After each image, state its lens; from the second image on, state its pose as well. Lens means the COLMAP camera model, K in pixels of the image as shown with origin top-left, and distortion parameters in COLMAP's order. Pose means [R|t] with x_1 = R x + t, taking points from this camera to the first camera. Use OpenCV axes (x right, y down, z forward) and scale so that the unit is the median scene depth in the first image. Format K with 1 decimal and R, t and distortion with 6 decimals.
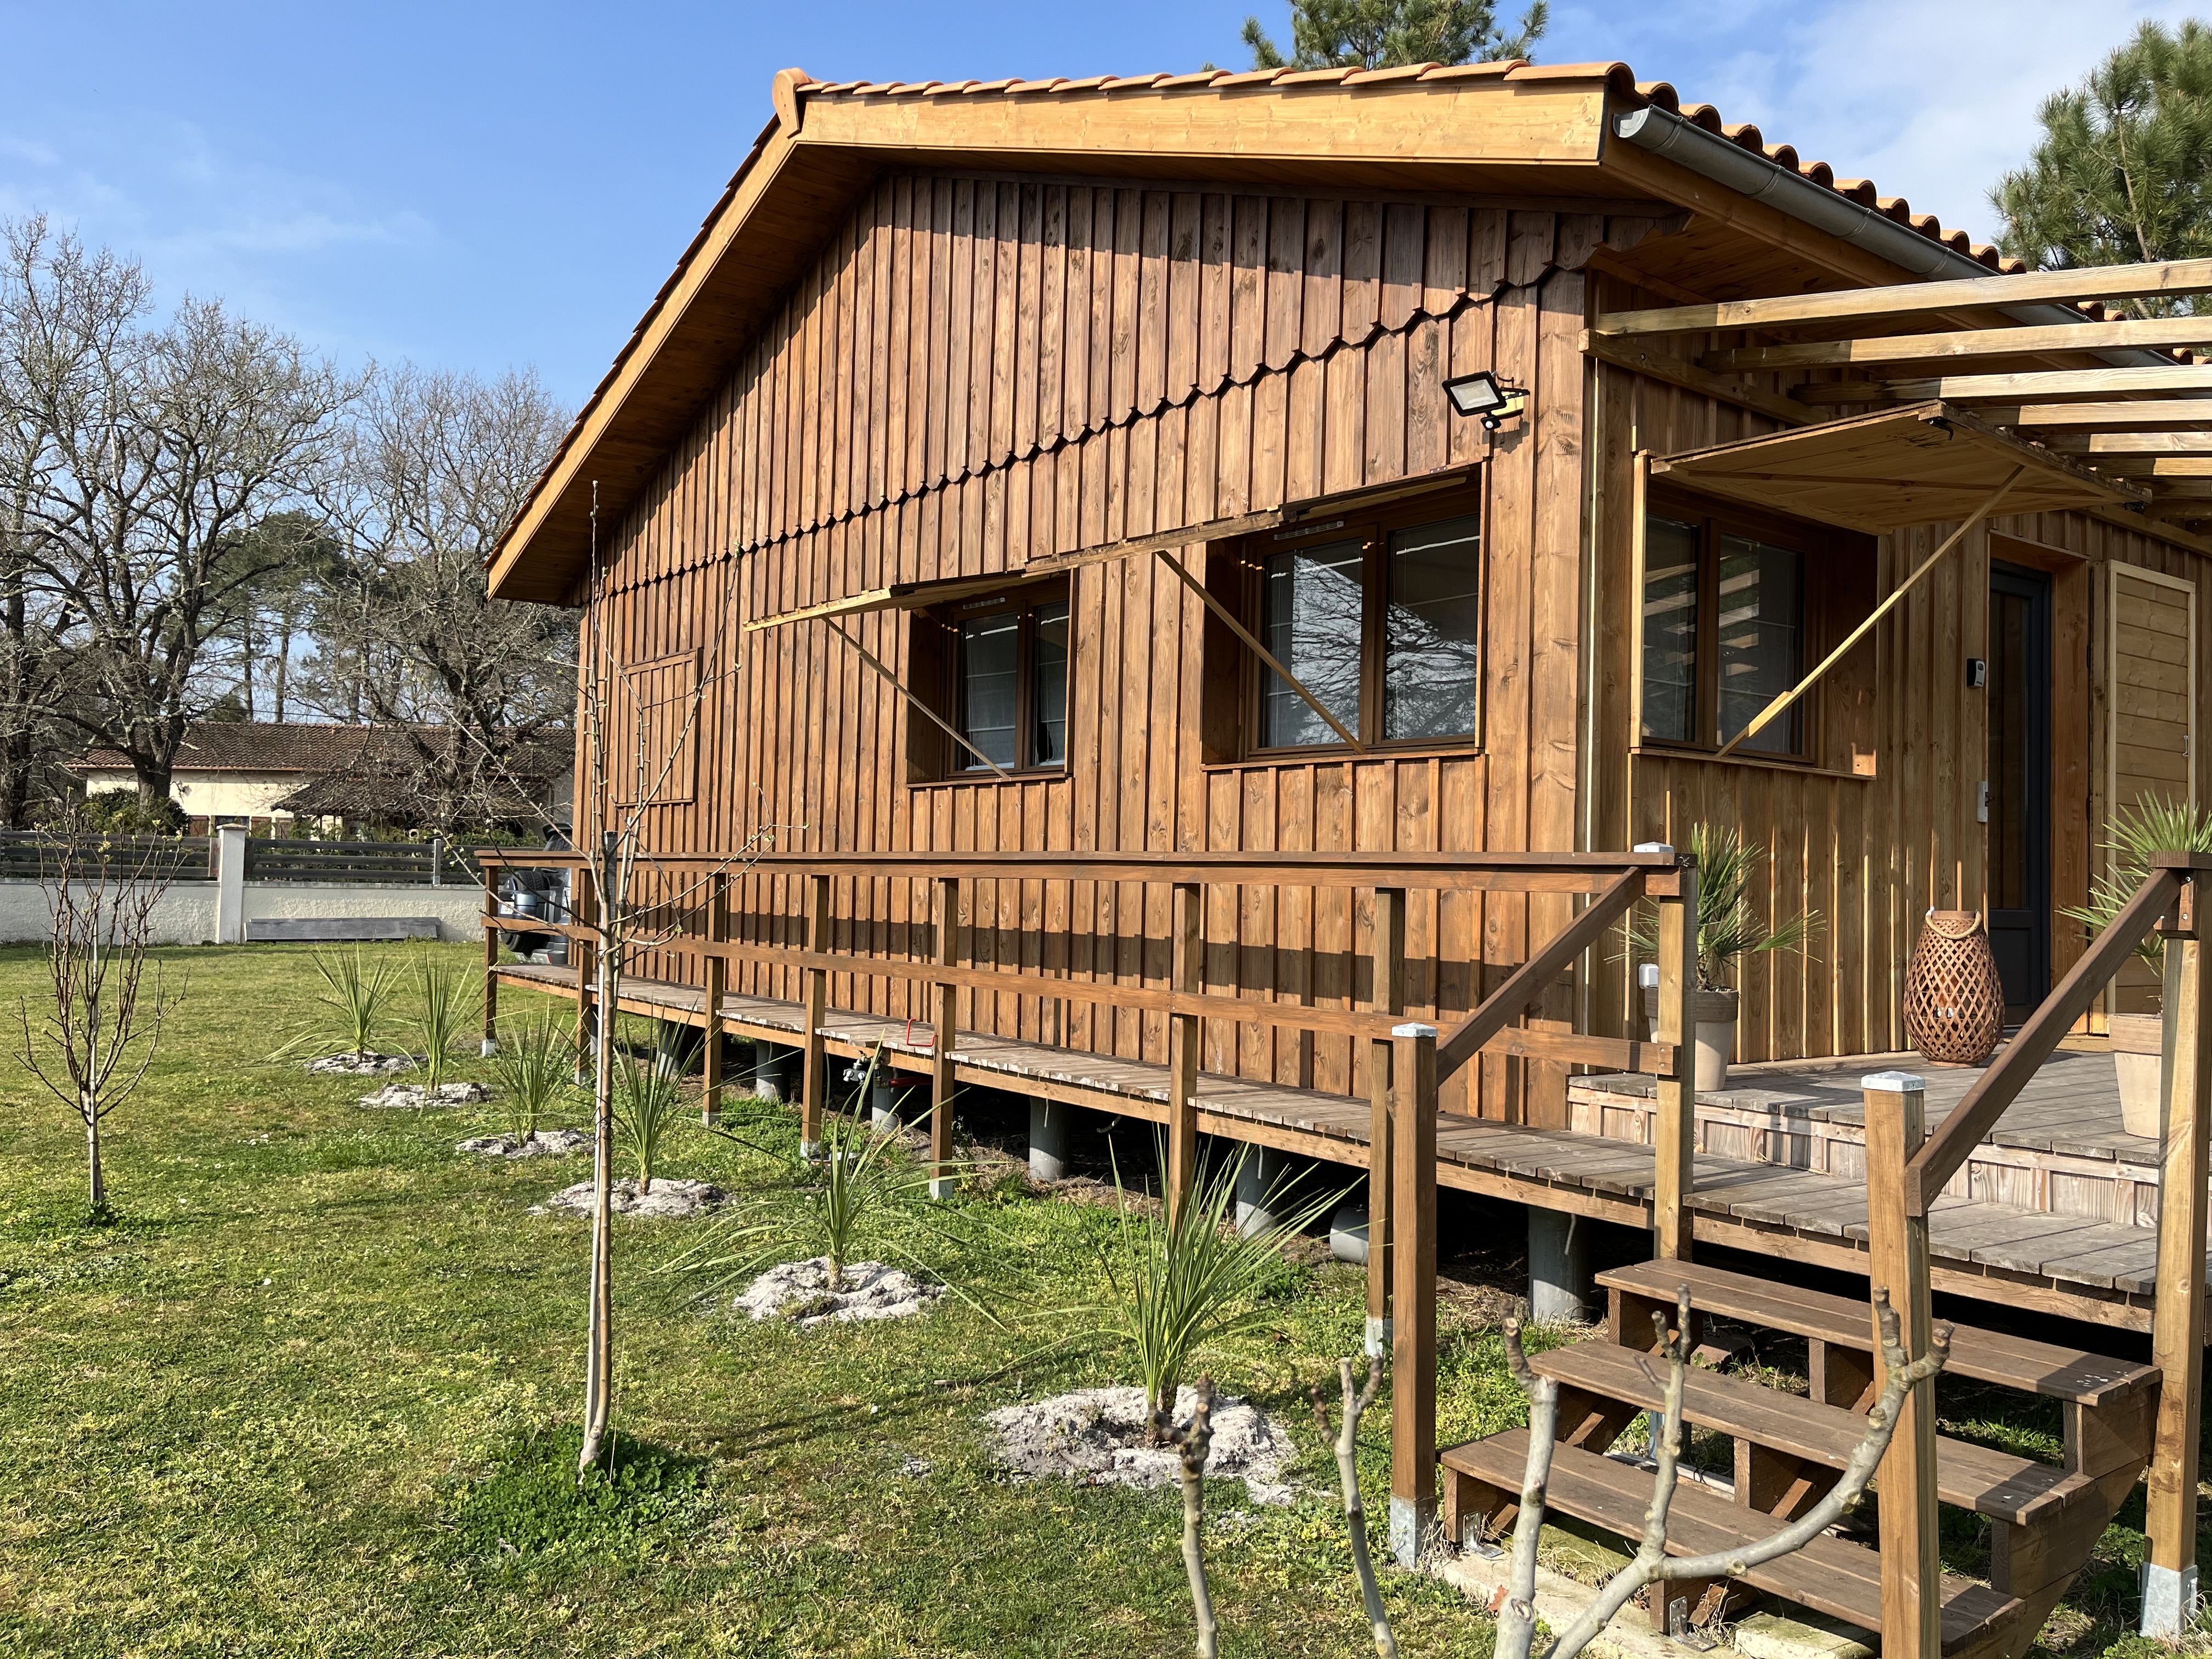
lens RADIAL K [[1703.8, 0, 1118.1], [0, 1703.8, 823.8], [0, 0, 1]] dist [0.026796, -0.012419]
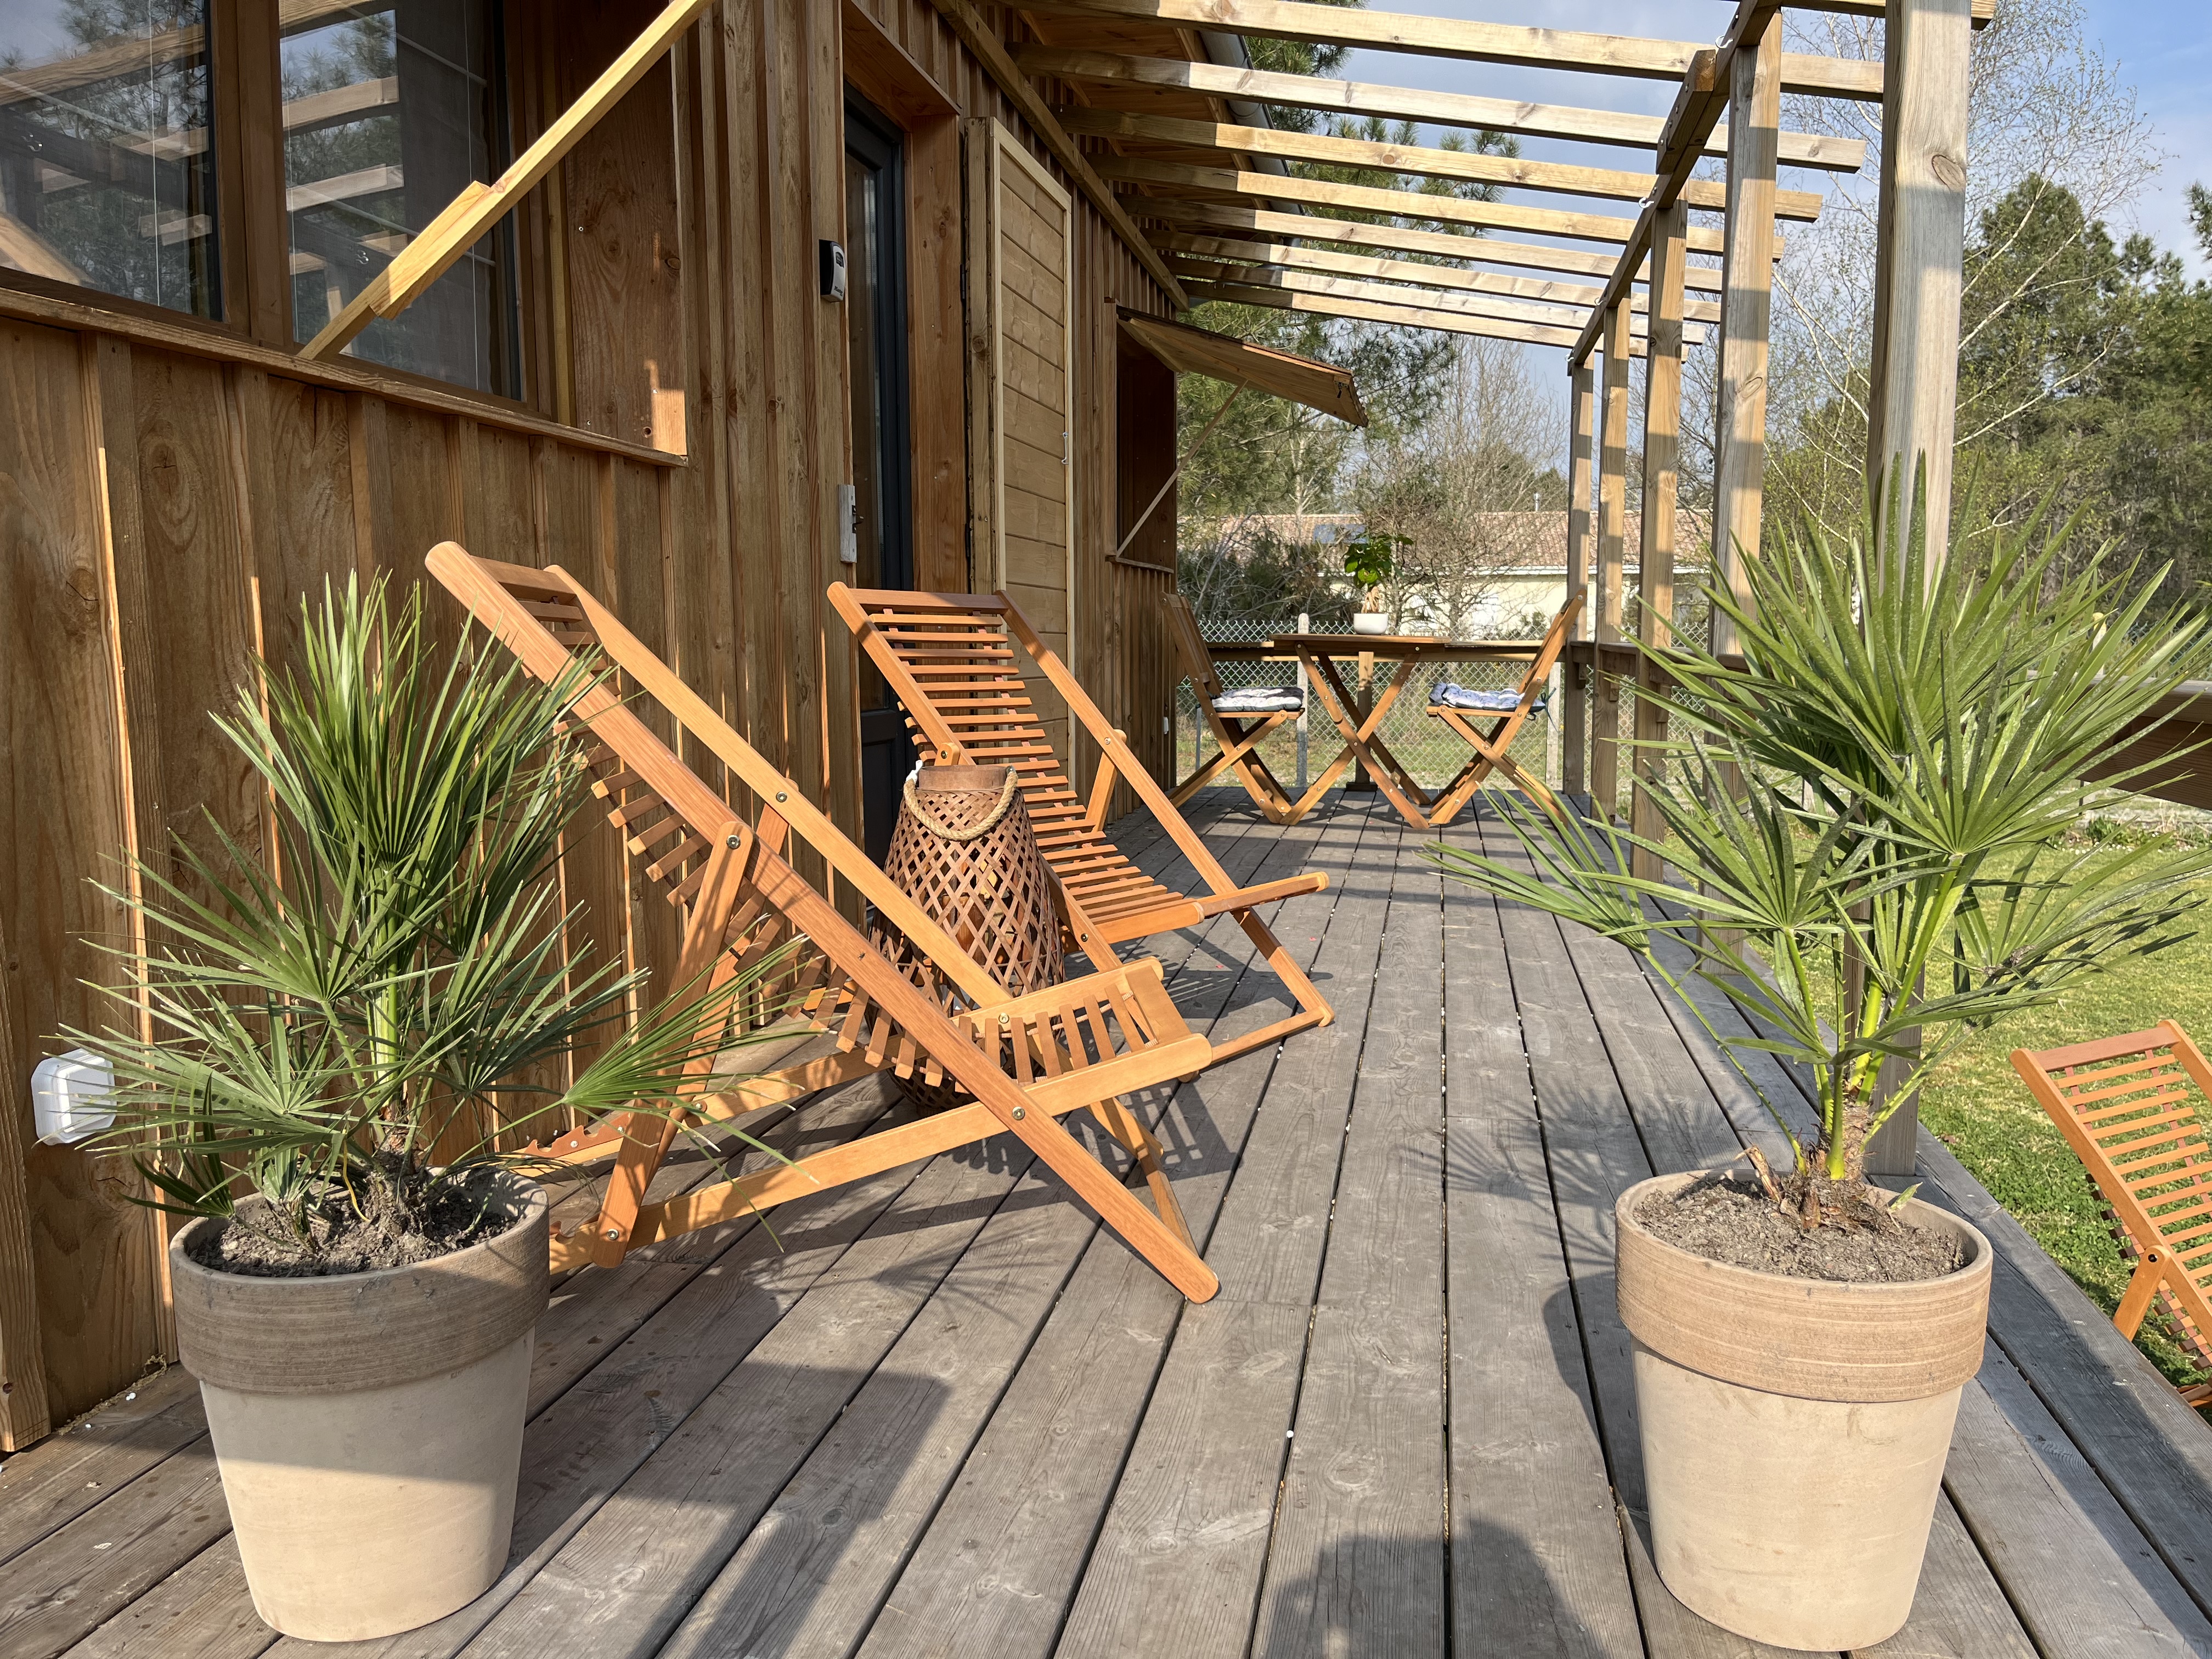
lens RADIAL K [[1703.8, 0, 1117.1], [0, 1703.8, 826.0], [0, 0, 1]] dist [0.026796, -0.012419]
pose [[0.741356, -0.099384, 0.663713, 0.211010], [-0.002745, 0.988517, 0.151085, -0.000499], [-0.671107, -0.113830, 0.732570, 0.559927]]
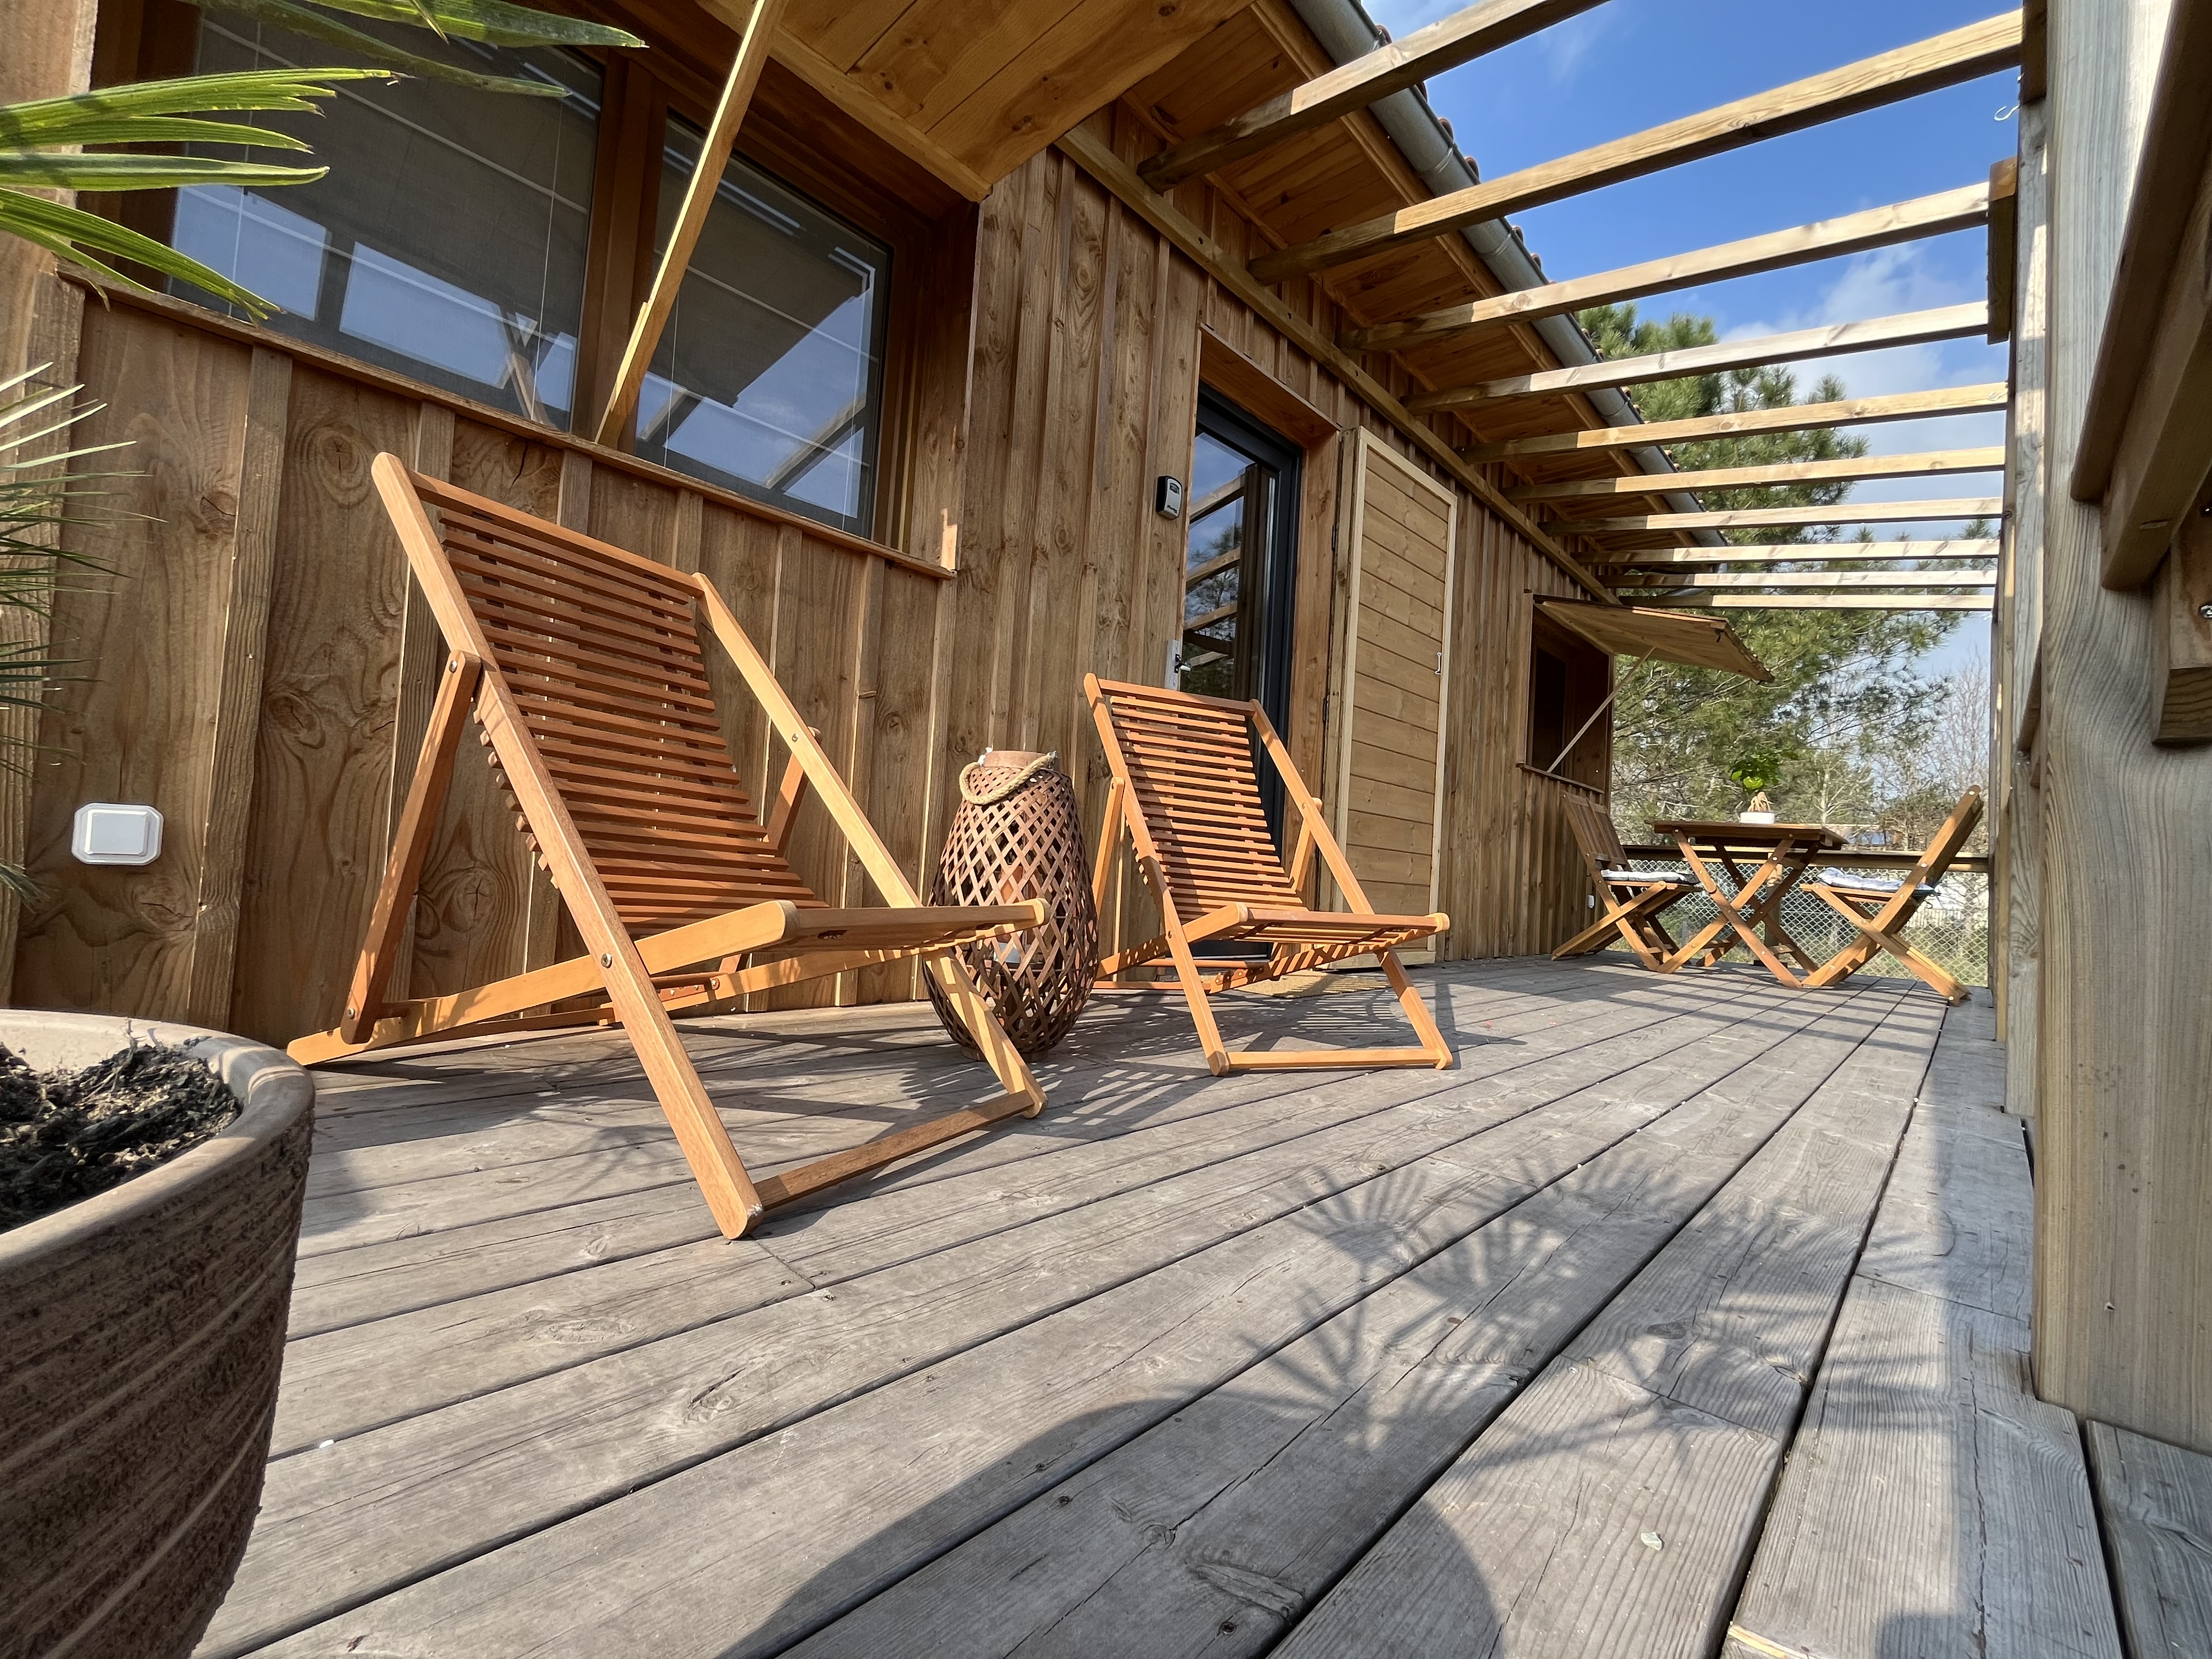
lens RADIAL K [[895.4, 0, 1106.0], [0, 895.4, 831.1], [0, 0, 1]] dist [-0.000688, 0.000500]
pose [[0.988743, 0.046969, 0.142058, 0.435670], [-0.046147, 0.998893, -0.009072, 0.067482], [-0.142327, 0.002414, 0.989817, 0.627529]]
